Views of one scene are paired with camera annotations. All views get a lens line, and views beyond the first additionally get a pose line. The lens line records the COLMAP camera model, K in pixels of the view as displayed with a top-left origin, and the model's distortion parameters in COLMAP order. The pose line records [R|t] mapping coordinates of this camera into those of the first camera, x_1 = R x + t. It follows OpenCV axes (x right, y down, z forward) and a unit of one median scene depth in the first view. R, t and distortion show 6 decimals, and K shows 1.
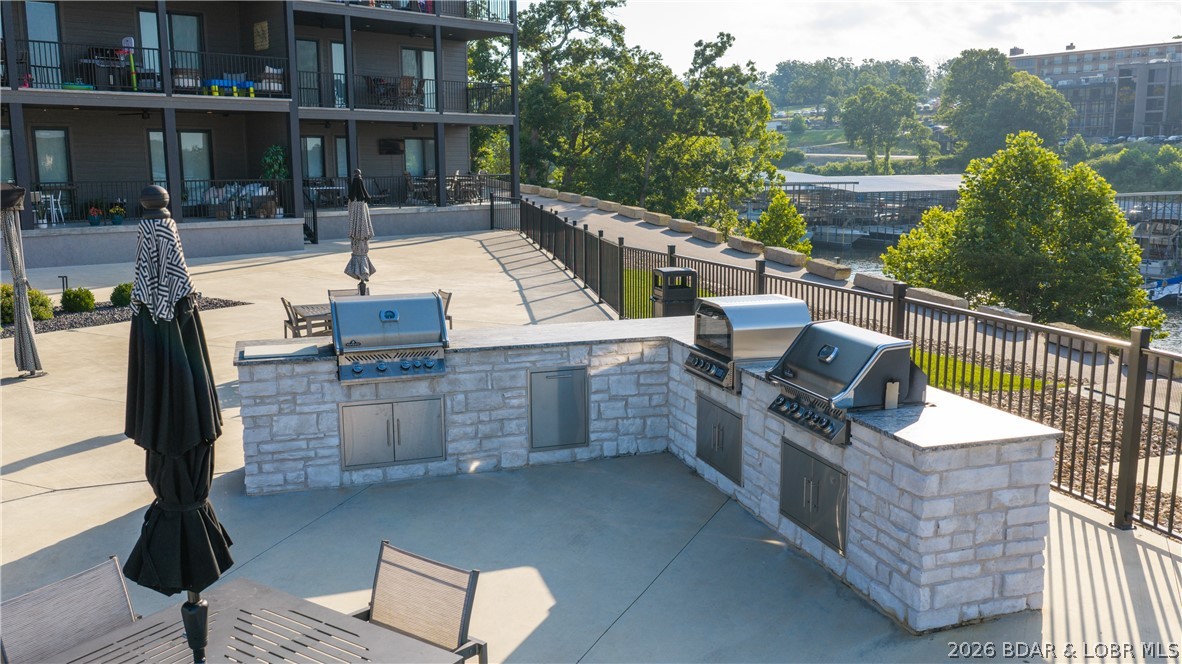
lens RADIAL K [[977.2, 0, 591.0], [0, 977.2, 332.0], [0, 0, 1]] dist [0.035585, -0.071571]
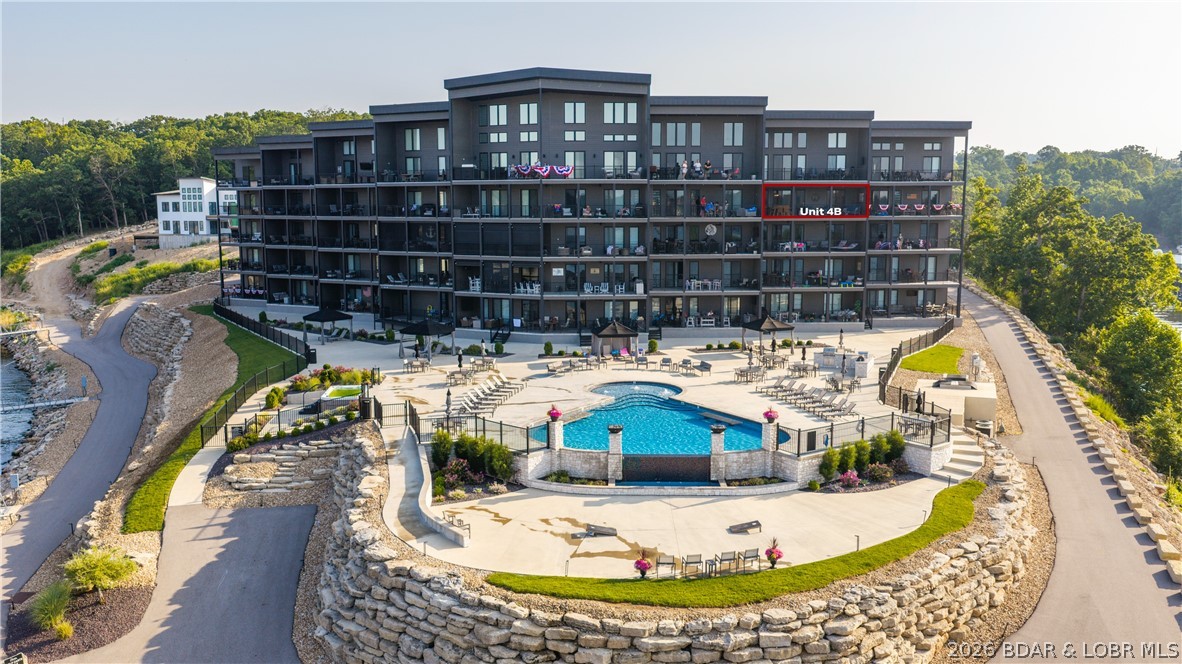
lens RADIAL K [[977.2, 0, 591.0], [0, 977.2, 332.0], [0, 0, 1]] dist [0.035585, -0.071571]
pose [[0.764747, 0.092357, -0.637677, 1.127216], [-0.116258, 0.993209, 0.004425, 0.008870], [0.633755, 0.070751, 0.770291, -2.158879]]
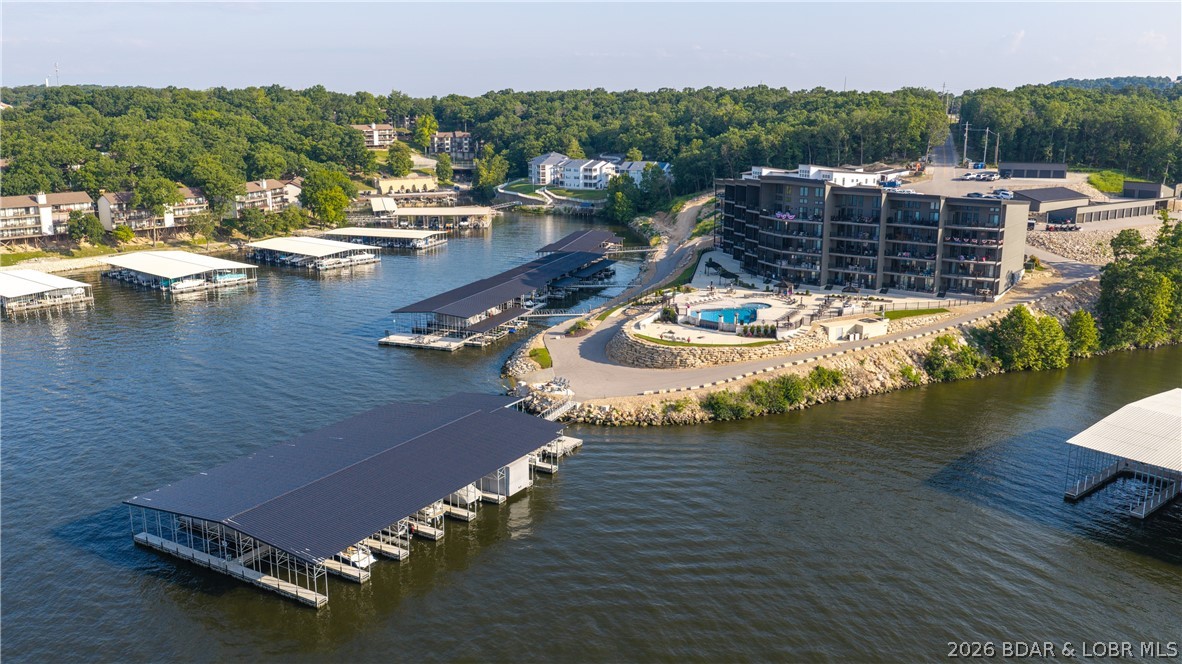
lens RADIAL K [[977.2, 0, 591.0], [0, 977.2, 332.0], [0, 0, 1]] dist [0.035585, -0.071571]
pose [[0.149171, 0.236569, -0.960095, 6.055265], [-0.168350, 0.962859, 0.211094, -0.907434], [0.974375, 0.130143, 0.183457, -2.635964]]
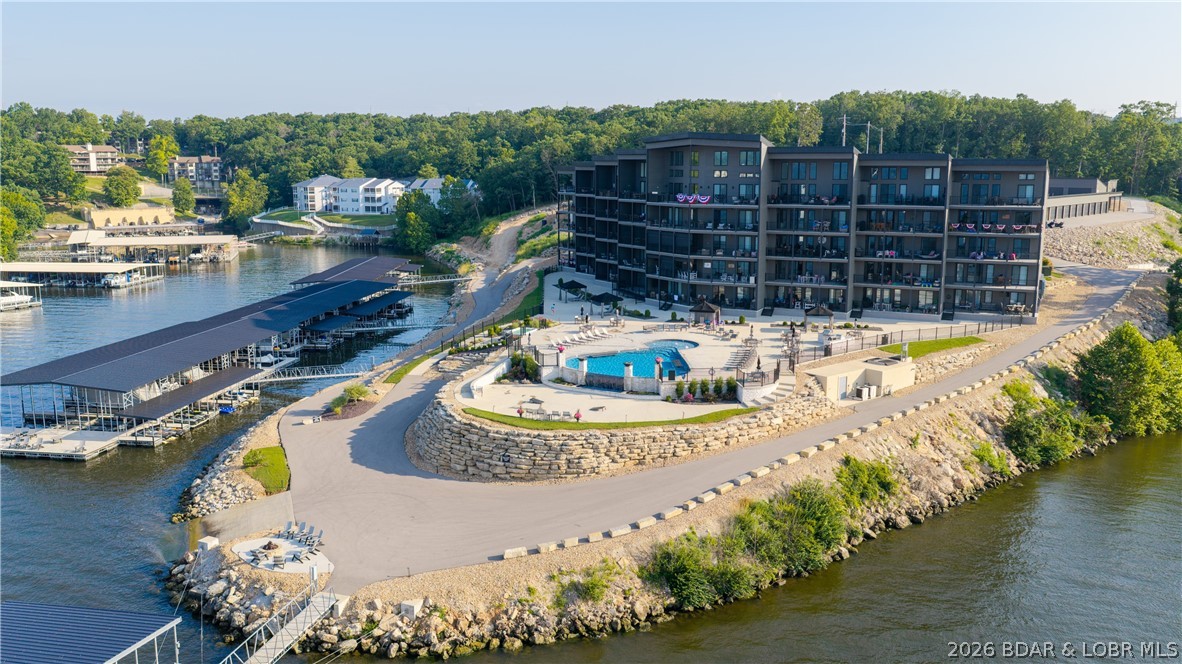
lens RADIAL K [[977.2, 0, 591.0], [0, 977.2, 332.0], [0, 0, 1]] dist [0.035585, -0.071571]
pose [[0.355472, 0.173589, -0.918426, 3.124808], [-0.161609, 0.979219, 0.122529, -0.320439], [0.920610, 0.104870, 0.376139, -2.051065]]
